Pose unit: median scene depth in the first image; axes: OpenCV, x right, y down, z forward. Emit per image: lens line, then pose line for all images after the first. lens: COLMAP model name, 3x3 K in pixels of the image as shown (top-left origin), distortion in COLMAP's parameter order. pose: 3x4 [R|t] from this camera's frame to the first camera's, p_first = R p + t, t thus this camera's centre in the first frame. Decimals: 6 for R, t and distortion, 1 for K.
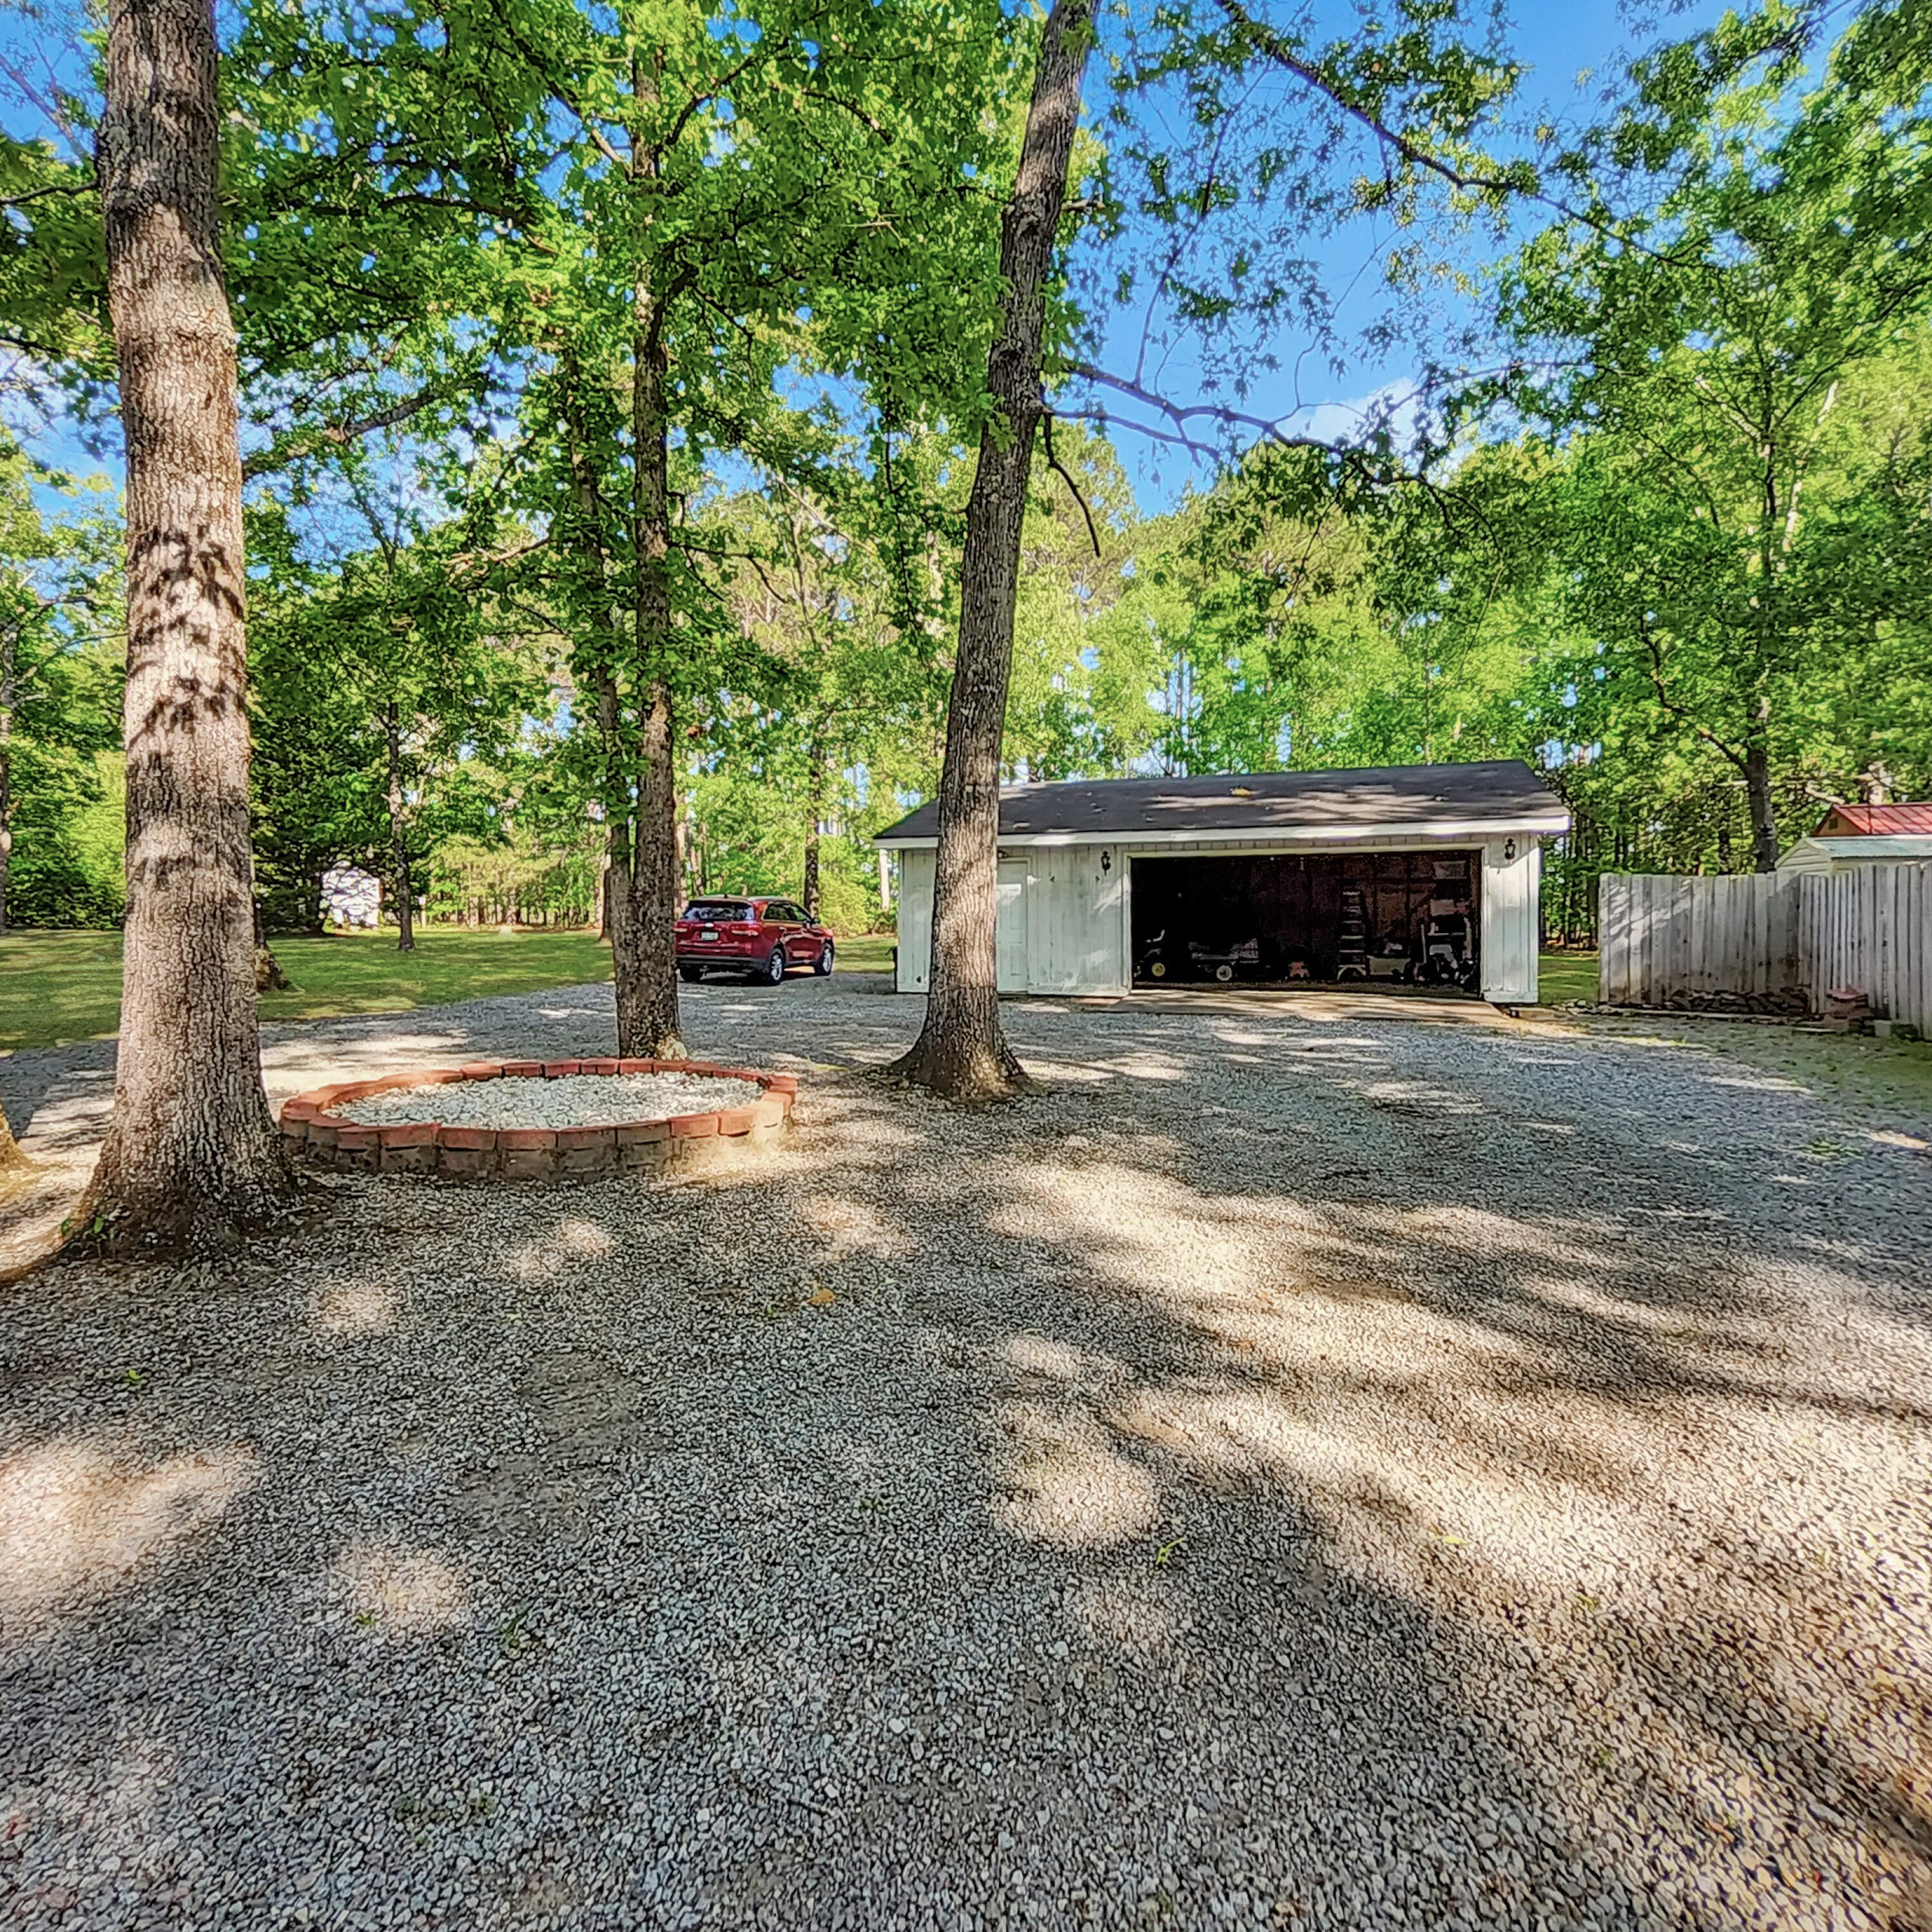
lens RADIAL K [[1082.9, 0, 981.1], [0, 1082.9, 898.3], [0, 0, 1]] dist [-0.000467, -0.000420]
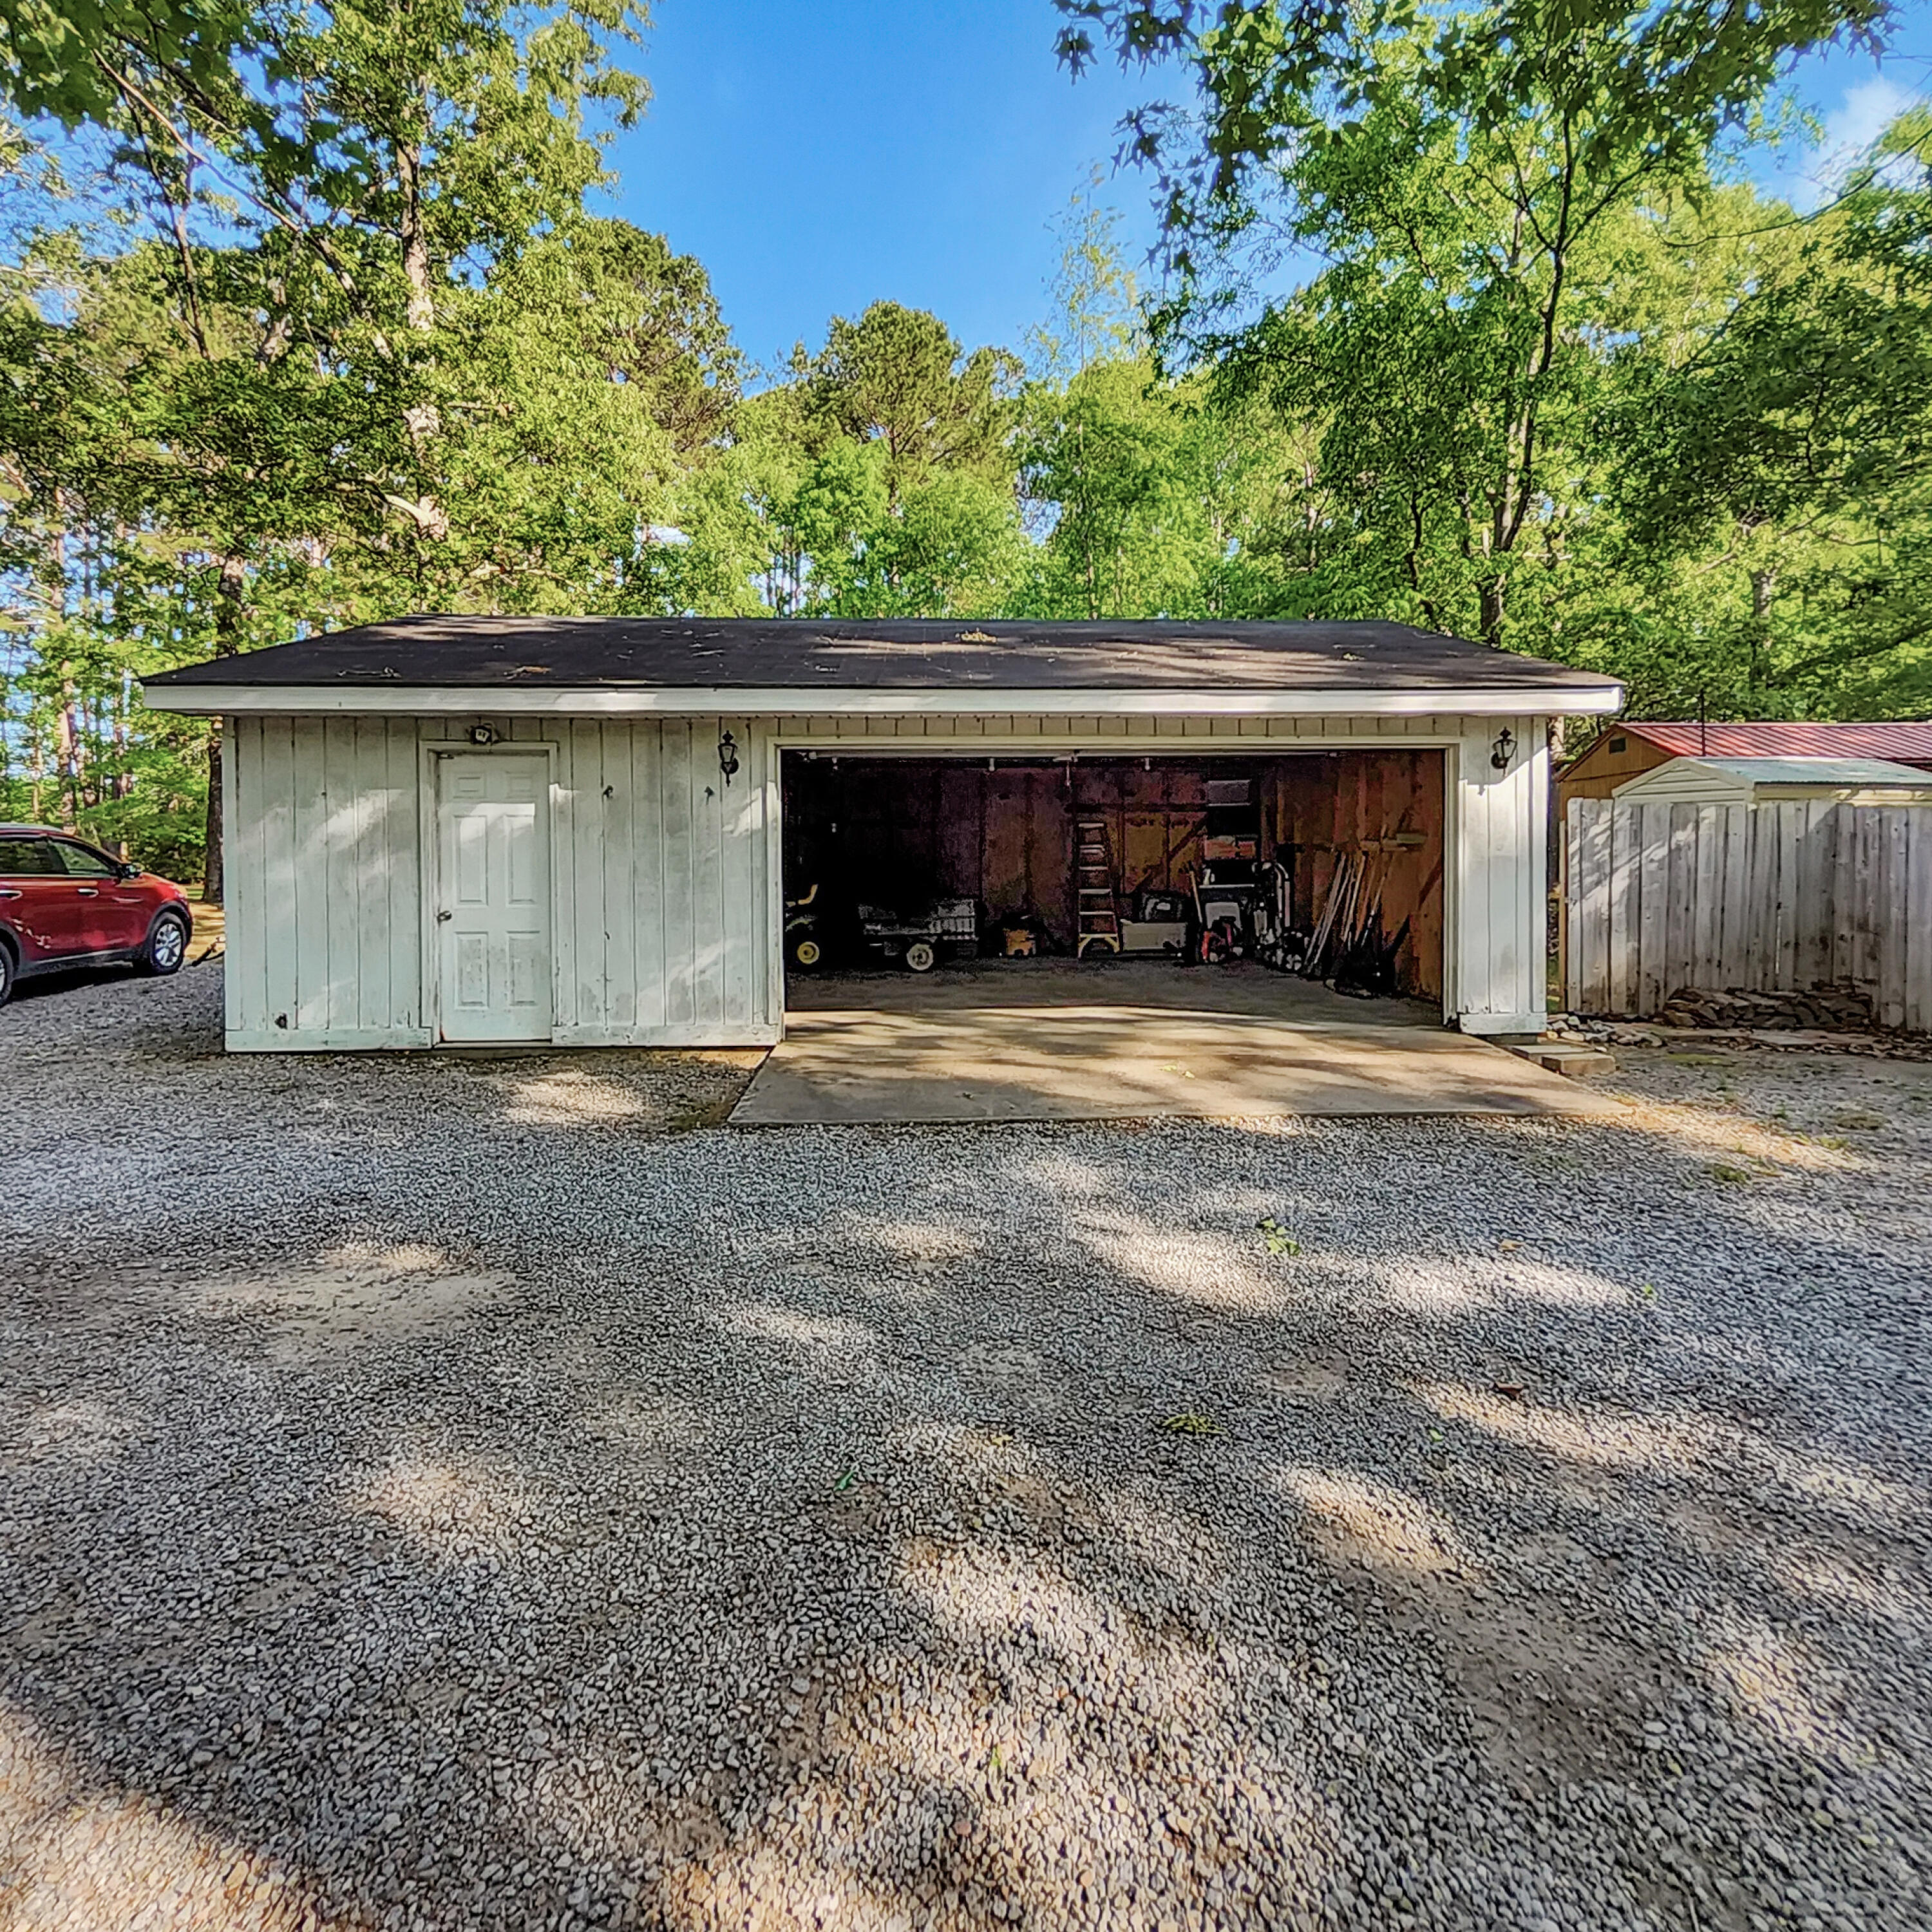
lens RADIAL K [[1082.9, 0, 981.1], [0, 1082.9, 898.3], [0, 0, 1]] dist [-0.000467, -0.000420]
pose [[0.929236, -0.017339, 0.369080, 0.043770], [-0.007364, 0.997831, 0.065417, -0.003288], [-0.369414, -0.063506, 0.927092, 0.533307]]
